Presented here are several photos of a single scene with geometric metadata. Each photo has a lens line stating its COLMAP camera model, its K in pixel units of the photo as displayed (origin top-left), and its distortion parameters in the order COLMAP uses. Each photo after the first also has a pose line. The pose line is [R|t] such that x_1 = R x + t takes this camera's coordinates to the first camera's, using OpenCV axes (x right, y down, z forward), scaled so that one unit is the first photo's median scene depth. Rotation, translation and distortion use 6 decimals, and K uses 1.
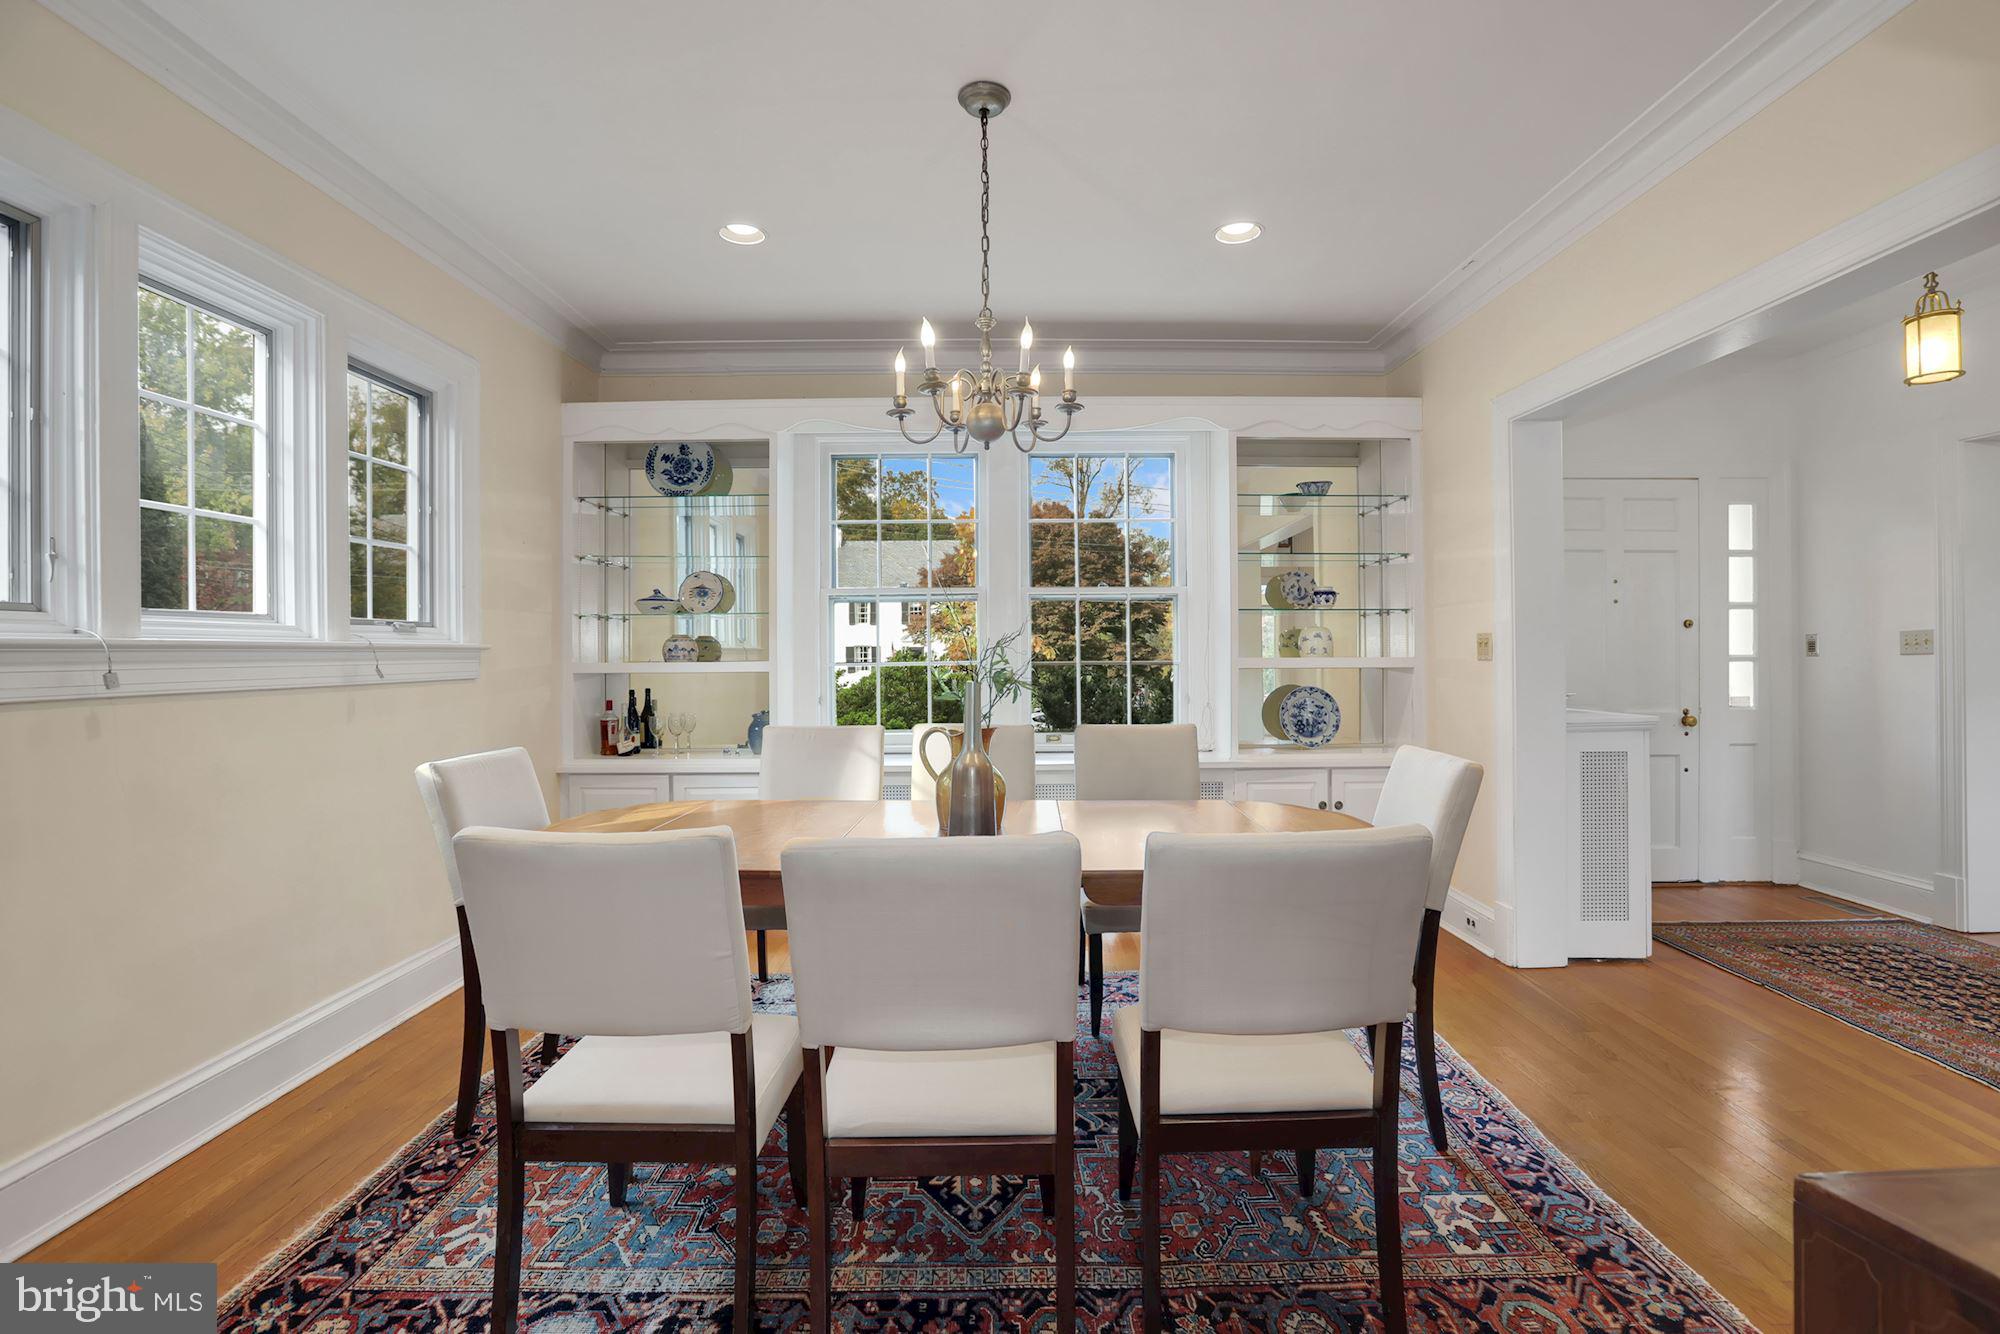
lens RADIAL K [[938.9, 0, 1005.7], [0, 938.9, 662.1], [0, 0, 1]] dist [-0.058275, 0.019472]
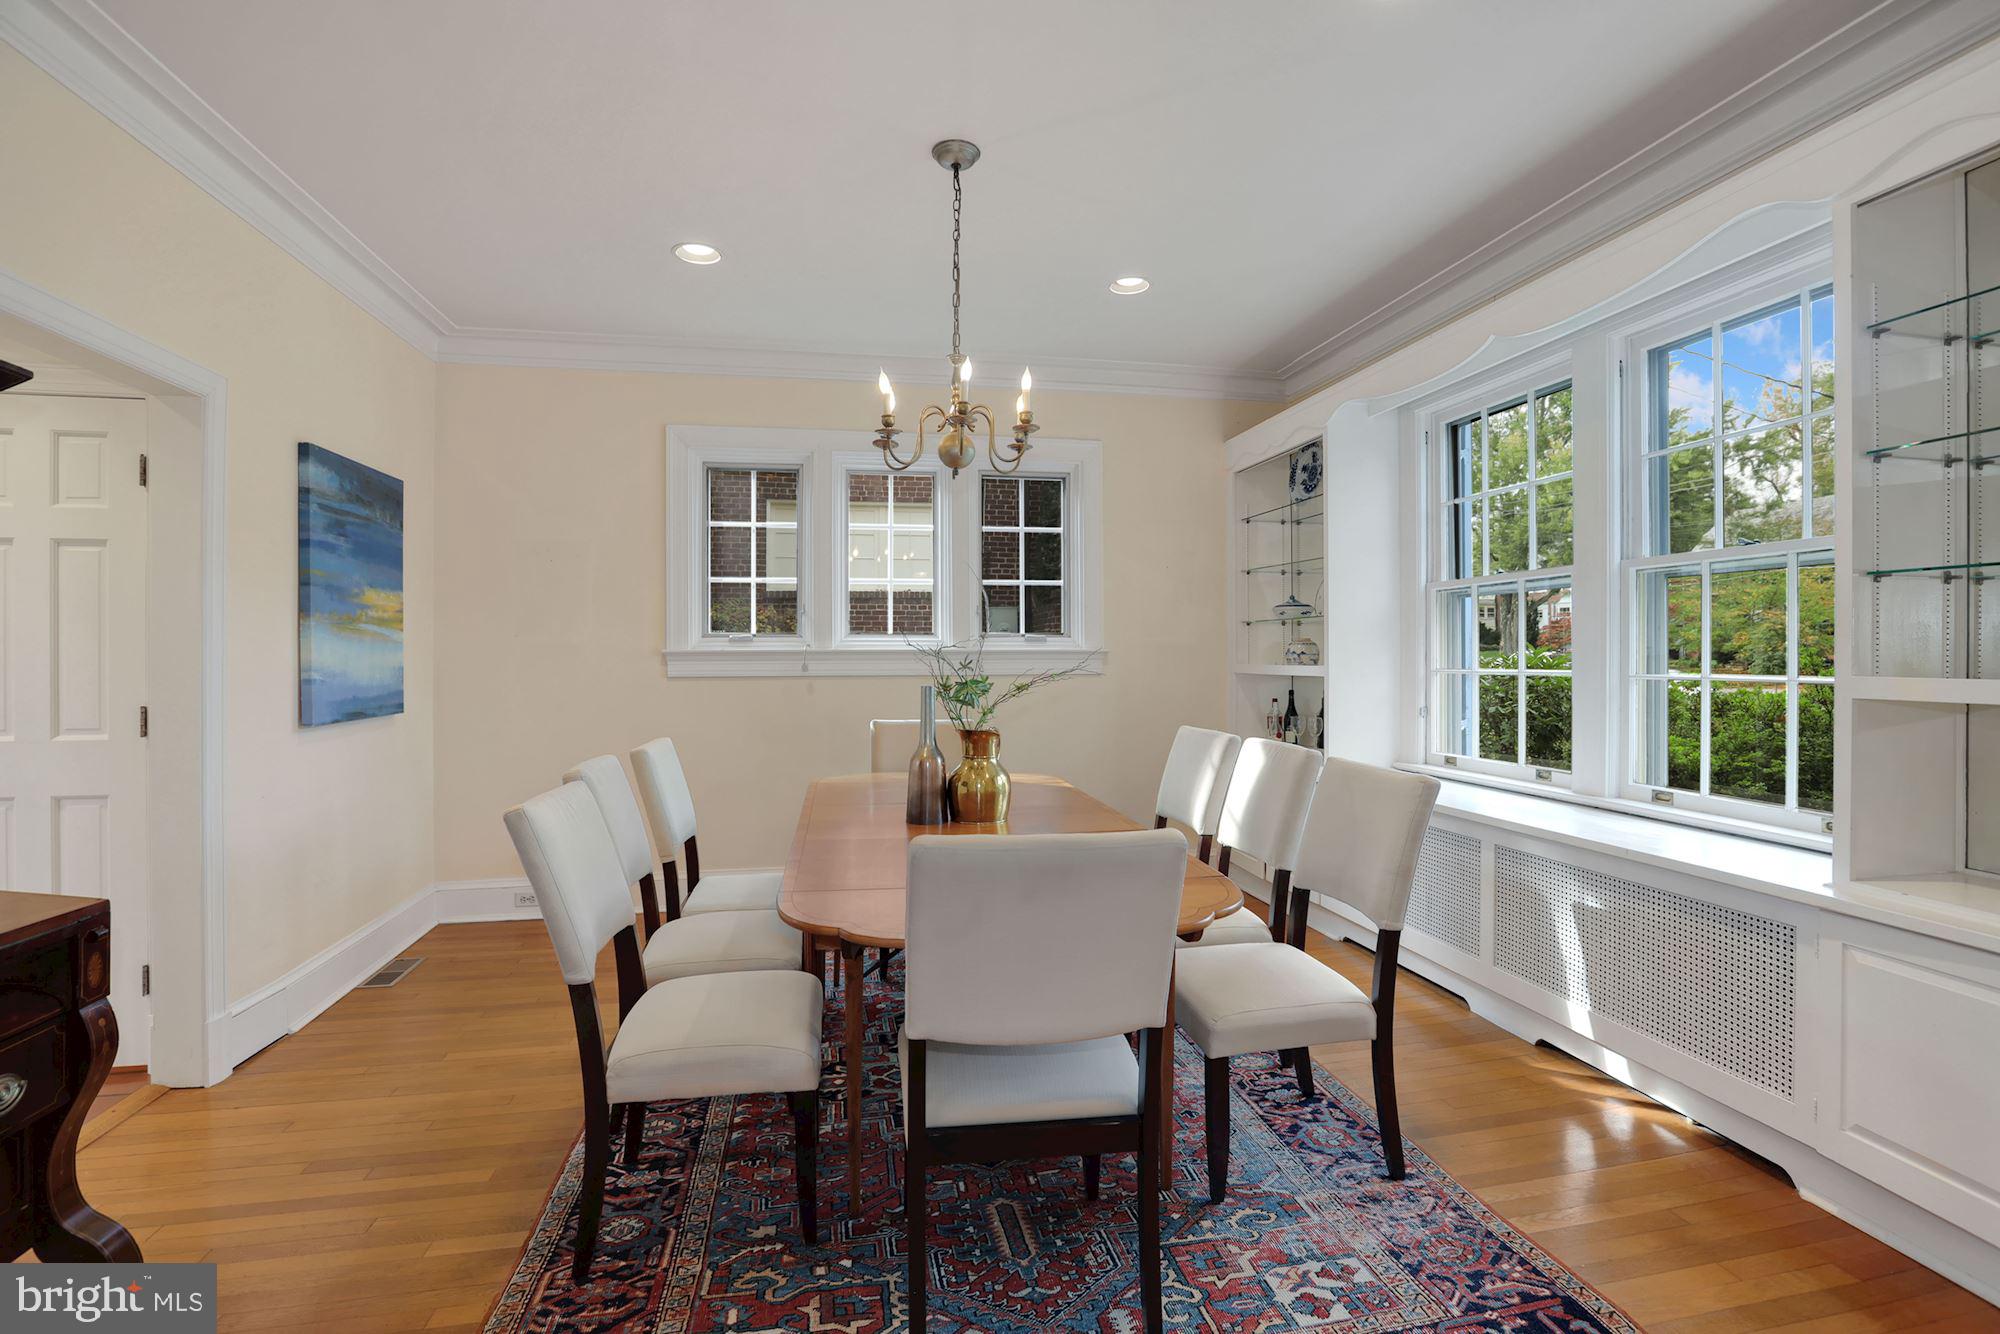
lens RADIAL K [[909.8, 0, 960.4], [0, 909.8, 656.3], [0, 0, 1]] dist [-0.014412, -0.000050]
pose [[0.166286, 0.006865, -0.986054, 0.868956], [-0.009047, 0.999944, 0.005436, -0.016996], [0.986036, 0.008017, 0.166338, 0.684383]]
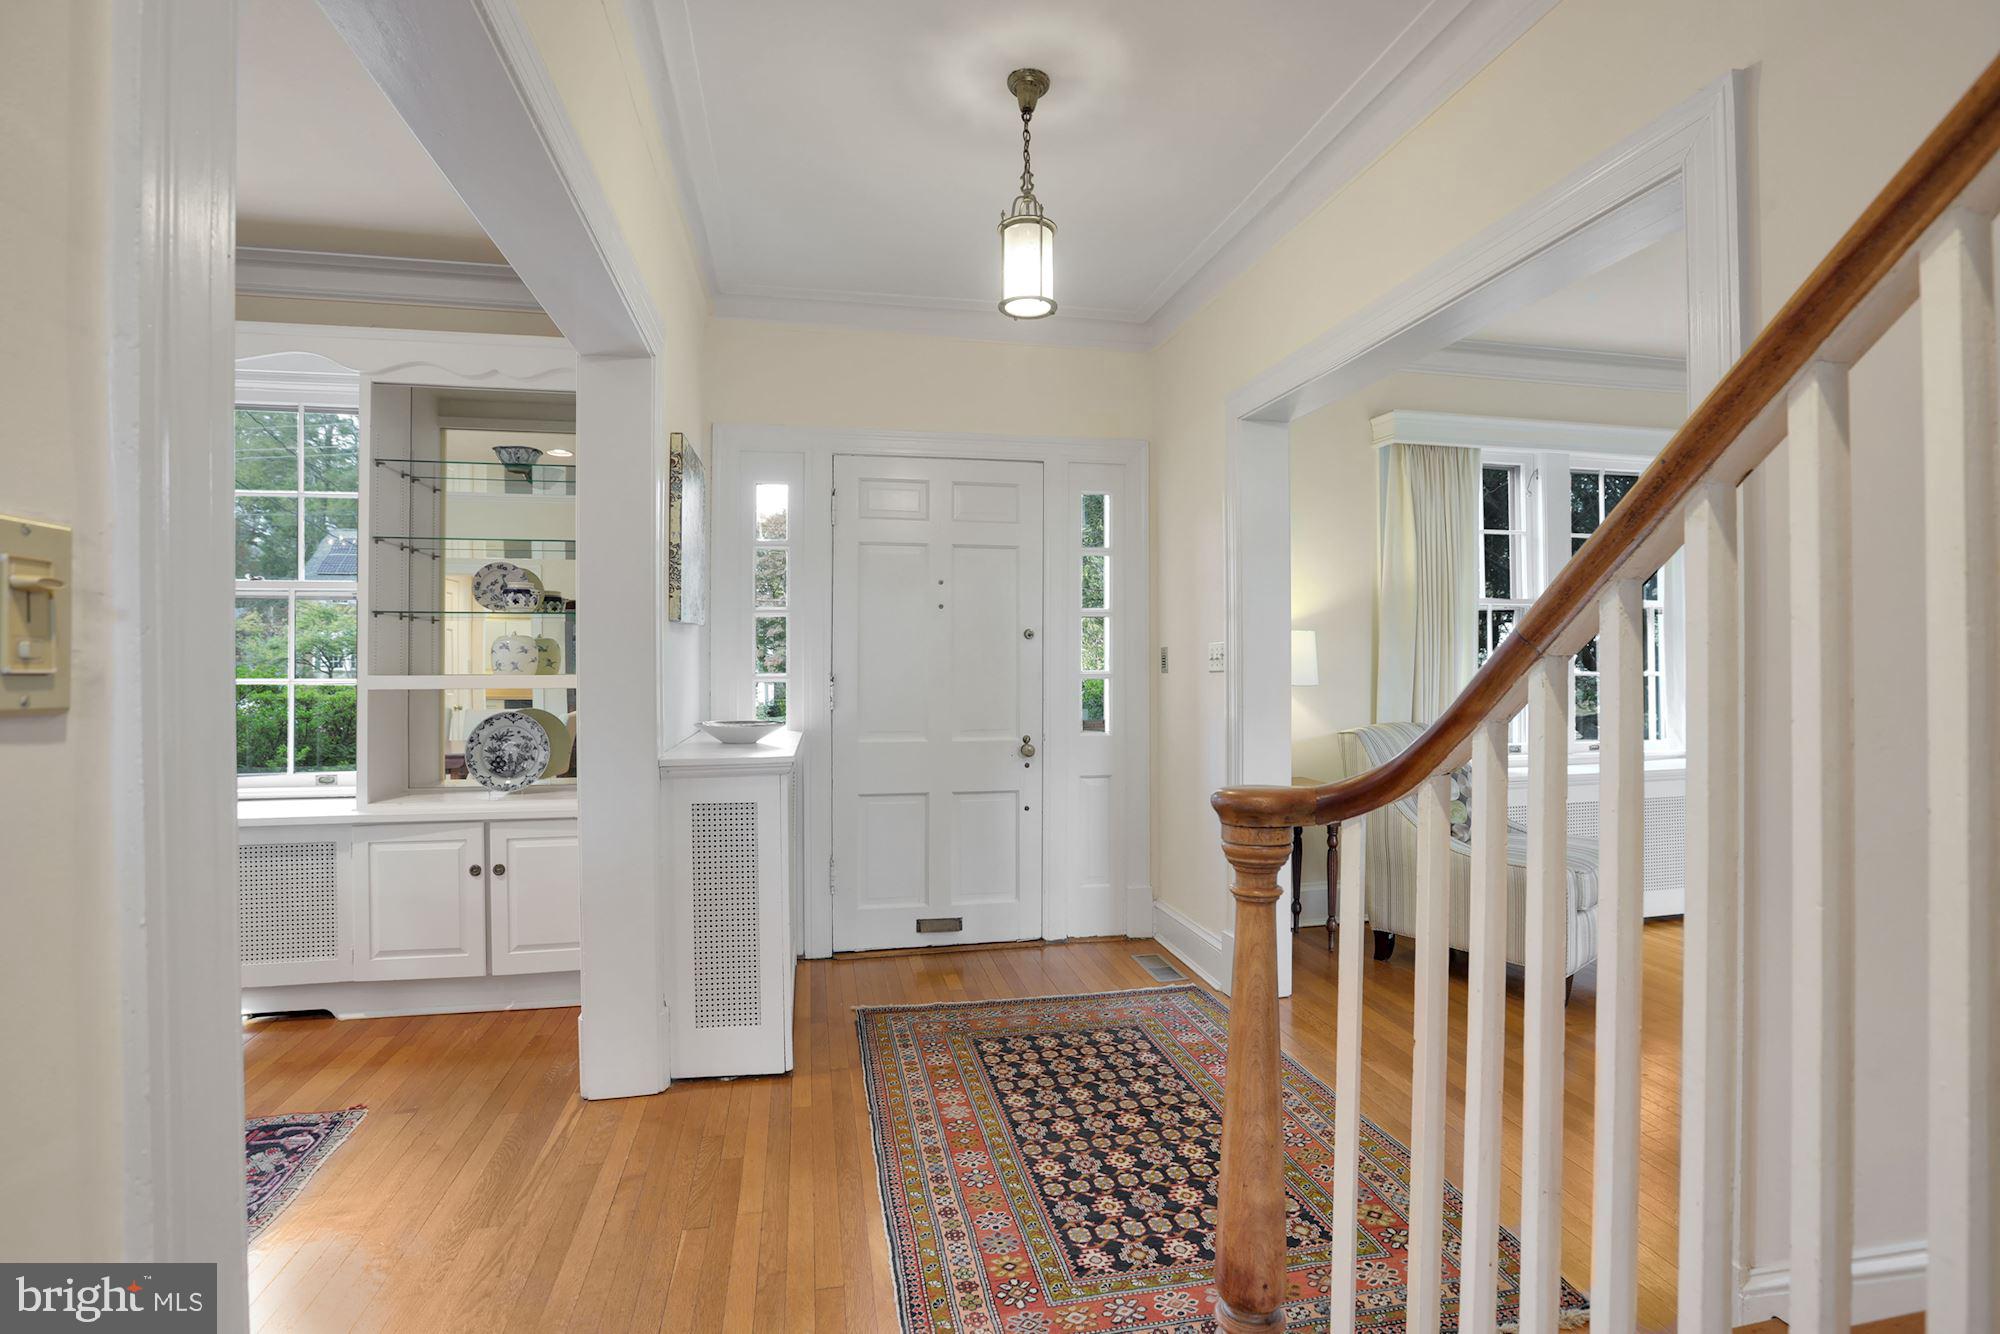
lens RADIAL K [[938.9, 0, 1005.7], [0, 938.9, 662.1], [0, 0, 1]] dist [-0.058275, 0.019472]
pose [[0.978141, 0.001915, 0.207934, 0.842499], [0.002062, 0.999819, -0.018910, -0.000194], [-0.207933, 0.018926, 0.977960, 0.240516]]
